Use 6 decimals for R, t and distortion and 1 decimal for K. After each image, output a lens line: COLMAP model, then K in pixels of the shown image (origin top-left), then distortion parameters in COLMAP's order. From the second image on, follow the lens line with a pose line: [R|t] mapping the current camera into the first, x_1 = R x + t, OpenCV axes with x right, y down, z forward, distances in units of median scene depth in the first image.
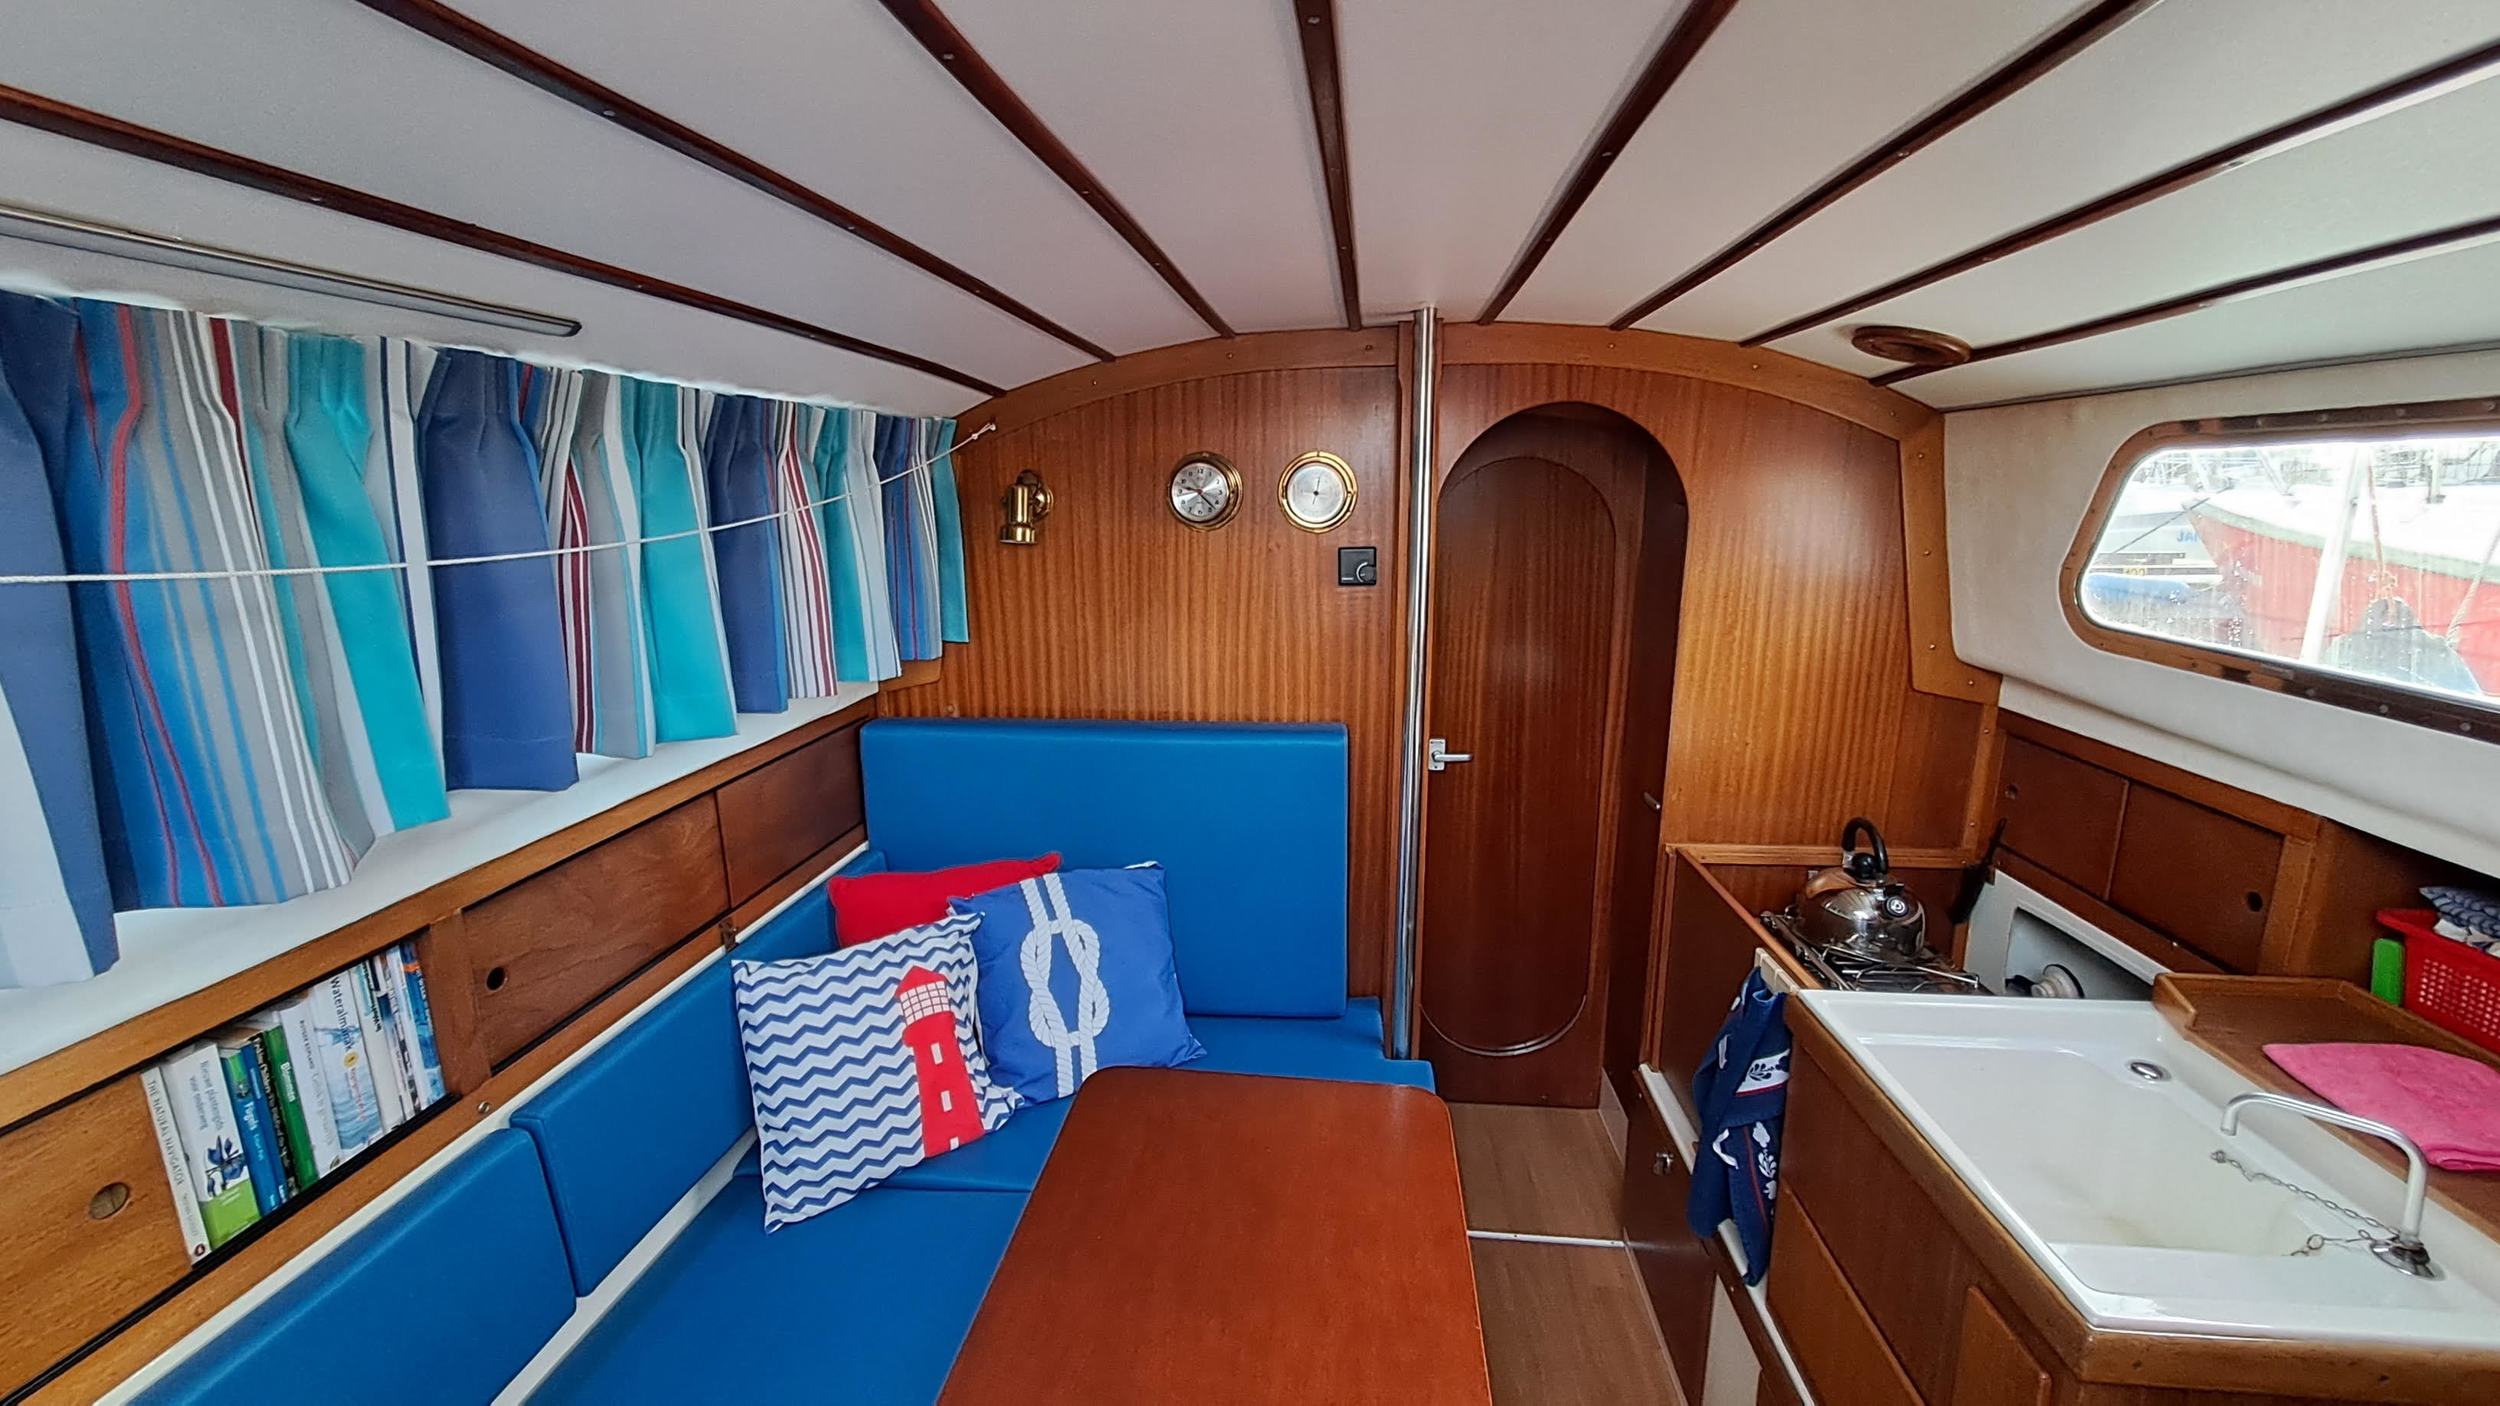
lens RADIAL K [[980.3, 0, 1243.7], [0, 980.3, 697.1], [0, 0, 1]] dist [0.007371, -0.002520]
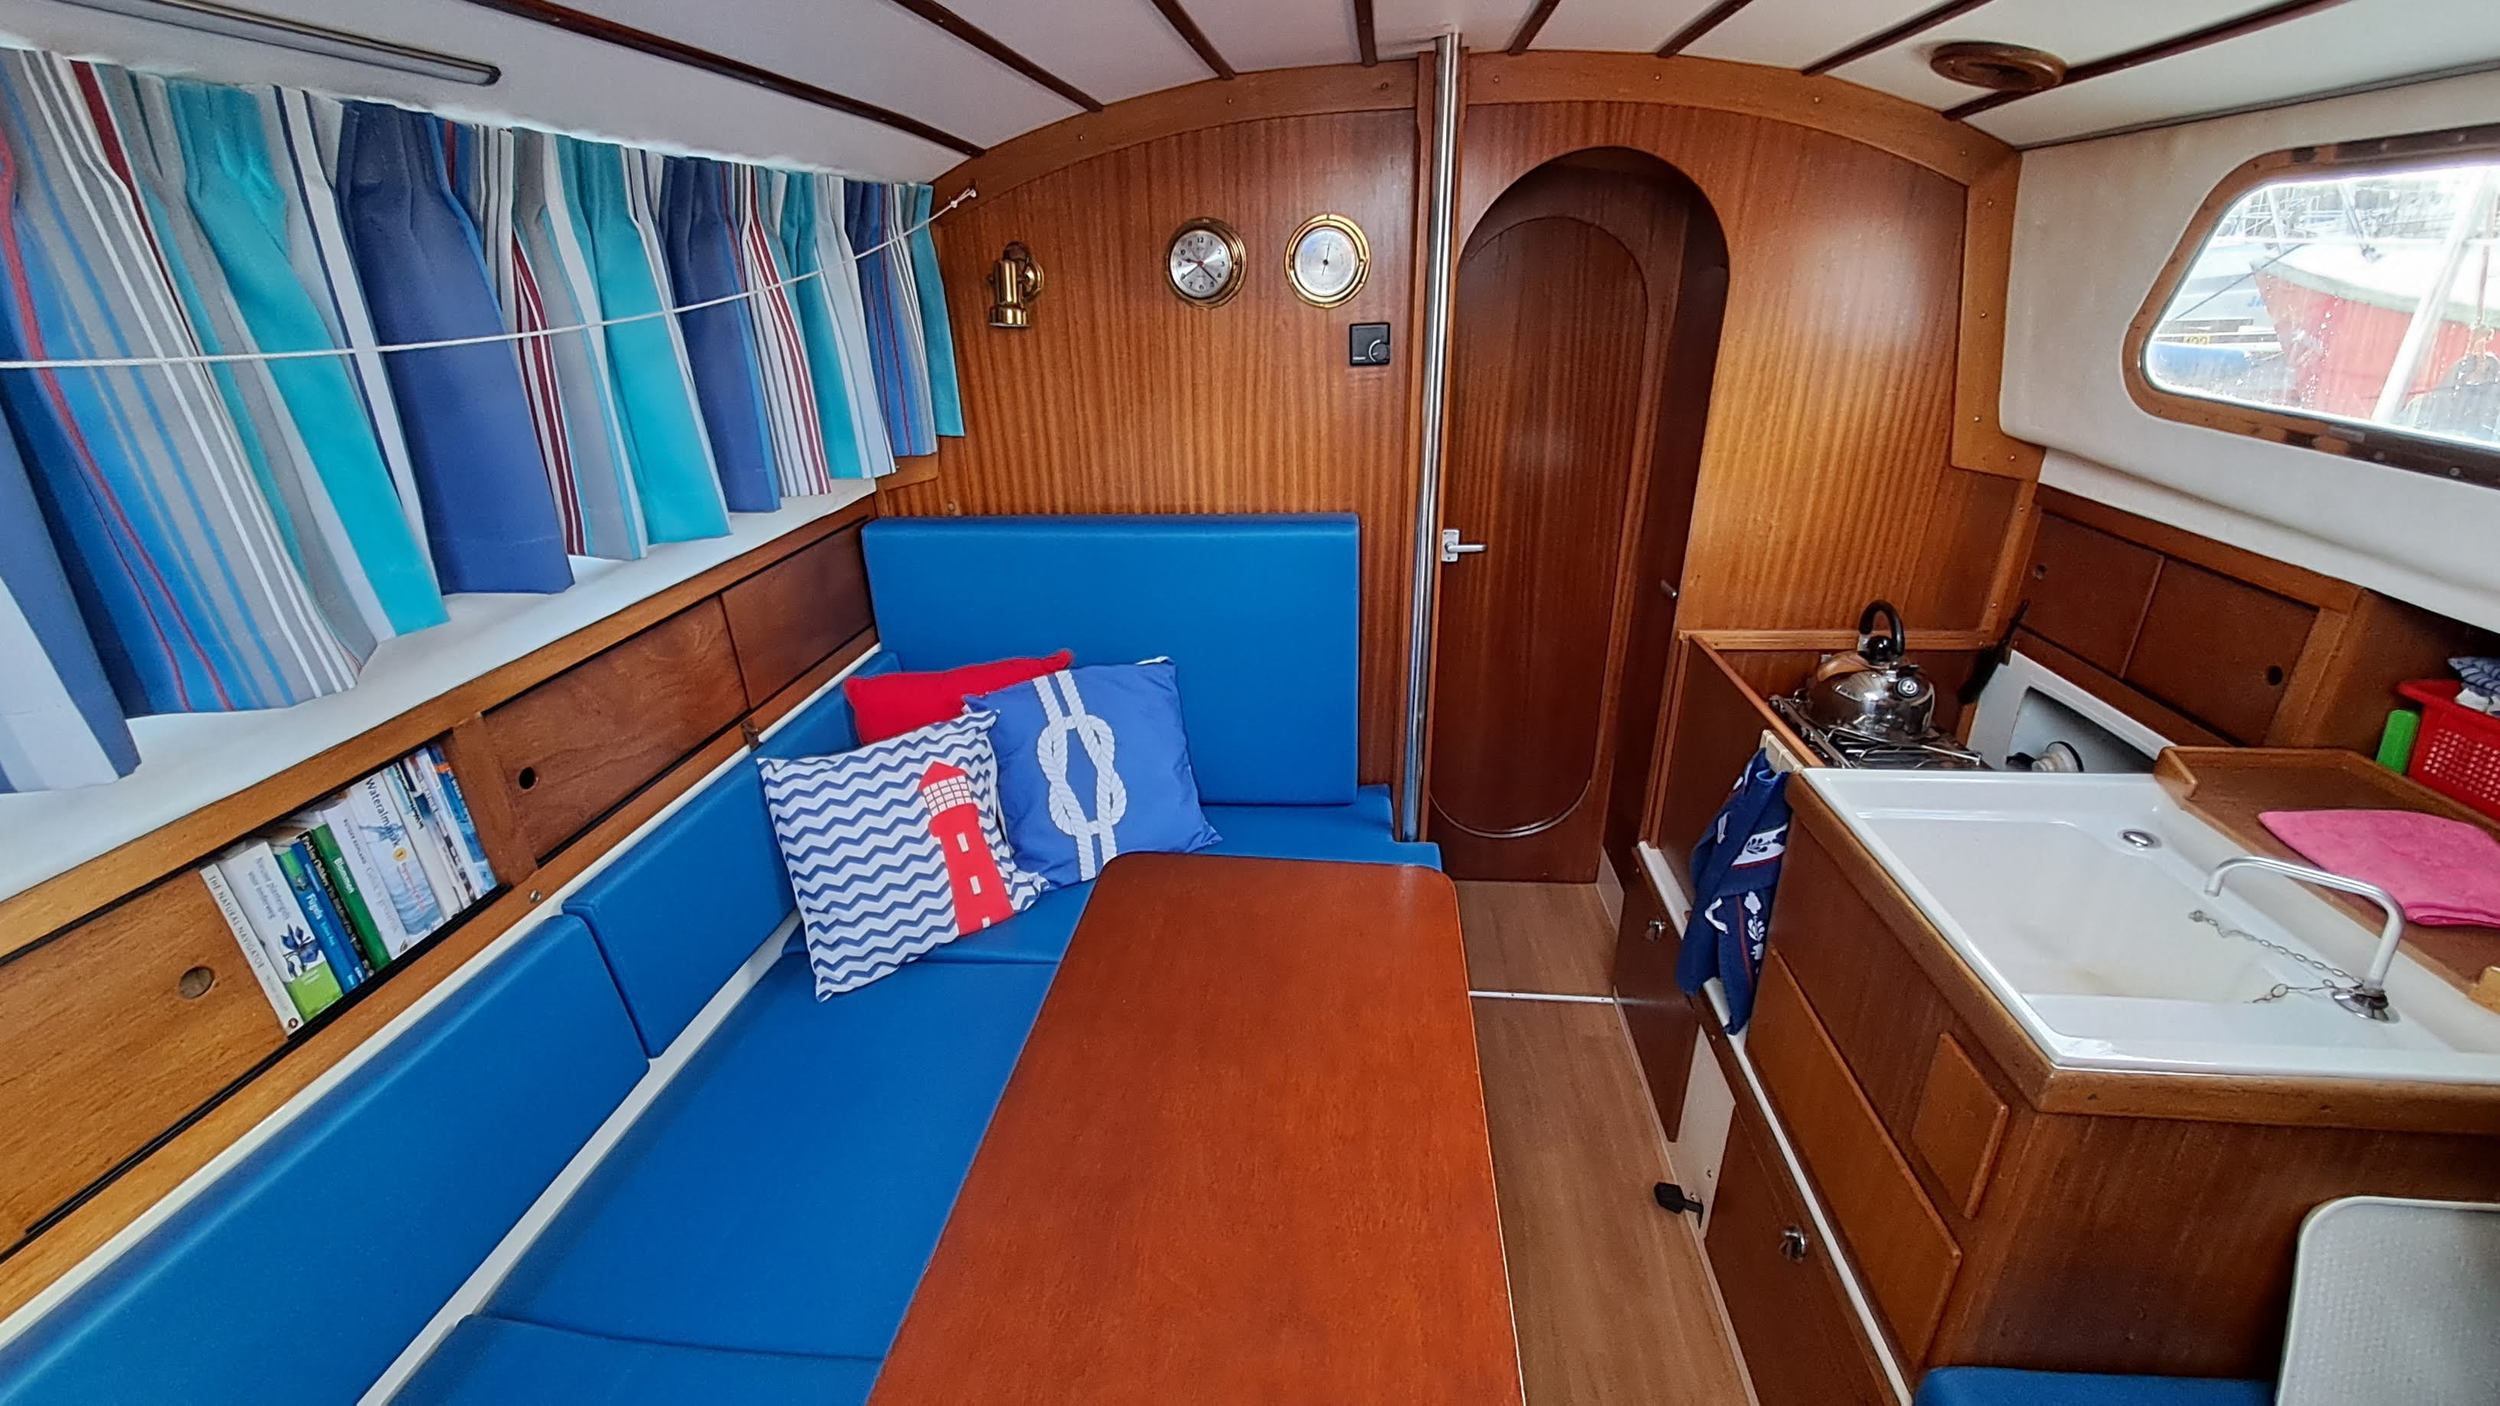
lens RADIAL K [[978.1, 0, 1244.2], [0, 978.1, 695.0], [0, 0, 1]] dist [0.002780, 0.000219]
pose [[0.999757, -0.017381, -0.013552, 0.002417], [0.019741, 0.979625, 0.199860, 0.007810], [0.009802, -0.200079, 0.979731, 0.015801]]
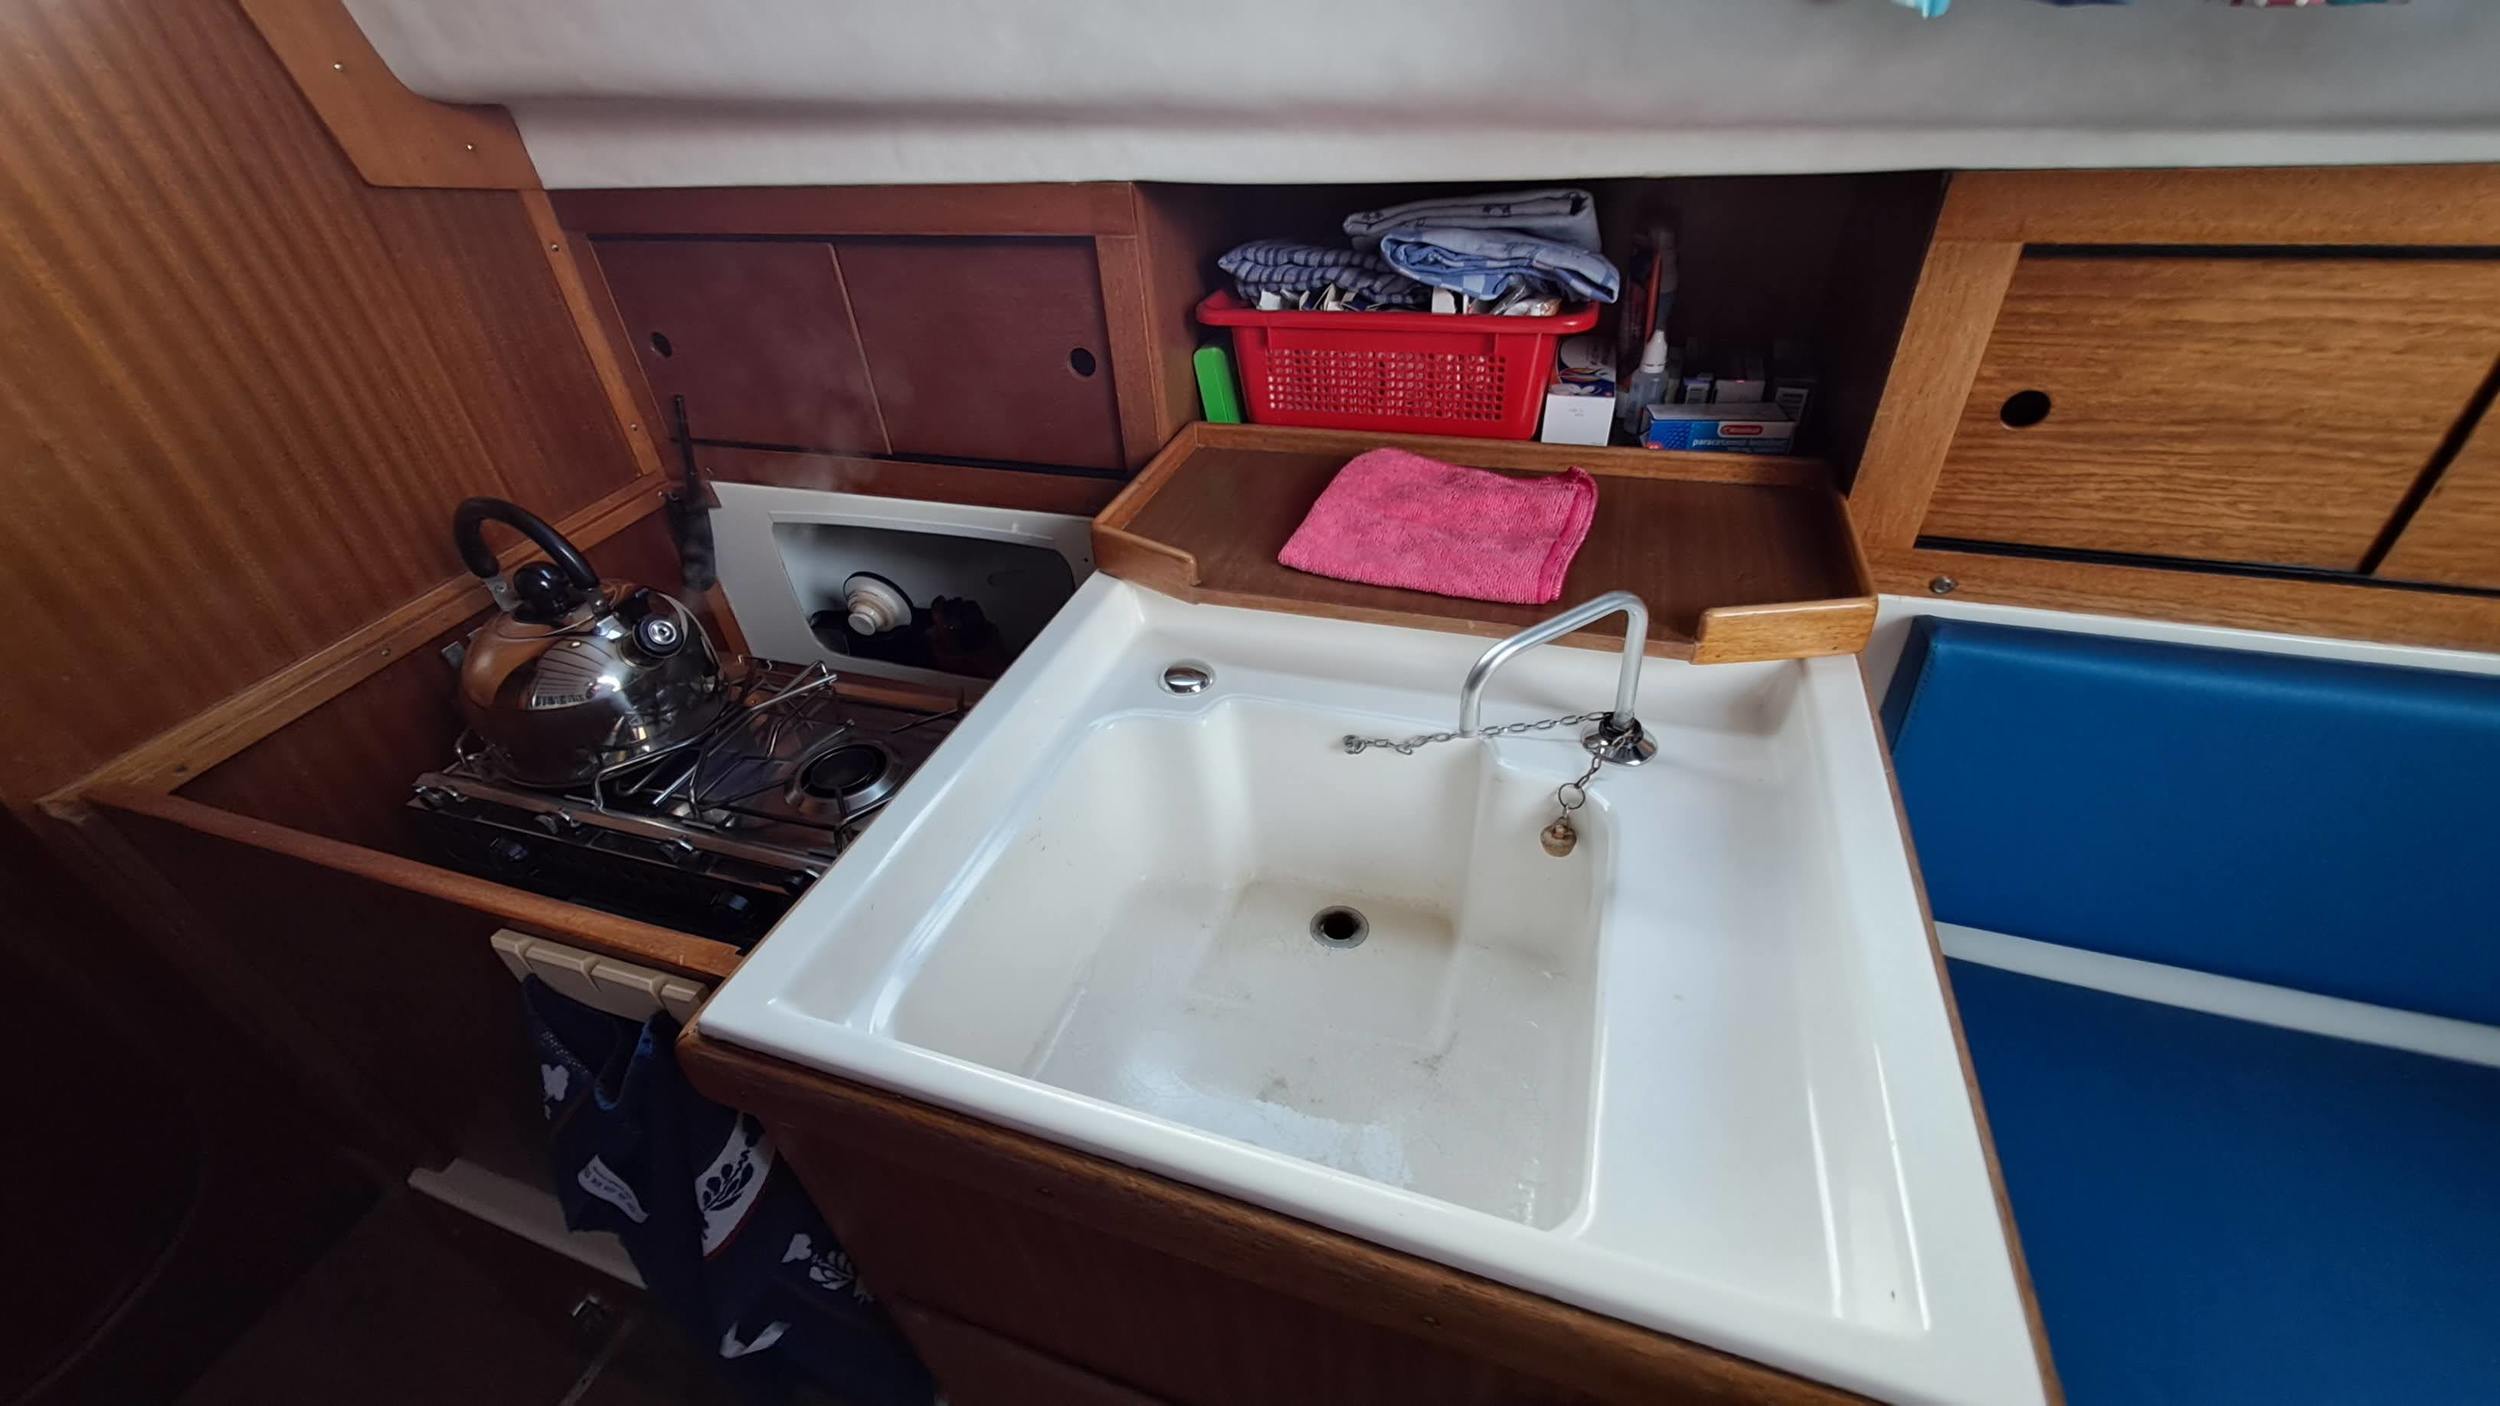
lens RADIAL K [[1004.6, 0, 1244.3], [0, 1004.6, 686.9], [0, 0, 1]] dist [-0.000733, -0.000029]
pose [[0.233089, -0.568921, 0.788669, 0.325123], [0.268249, 0.817158, 0.510191, 0.058841], [-0.934725, 0.092640, 0.343083, 0.562626]]
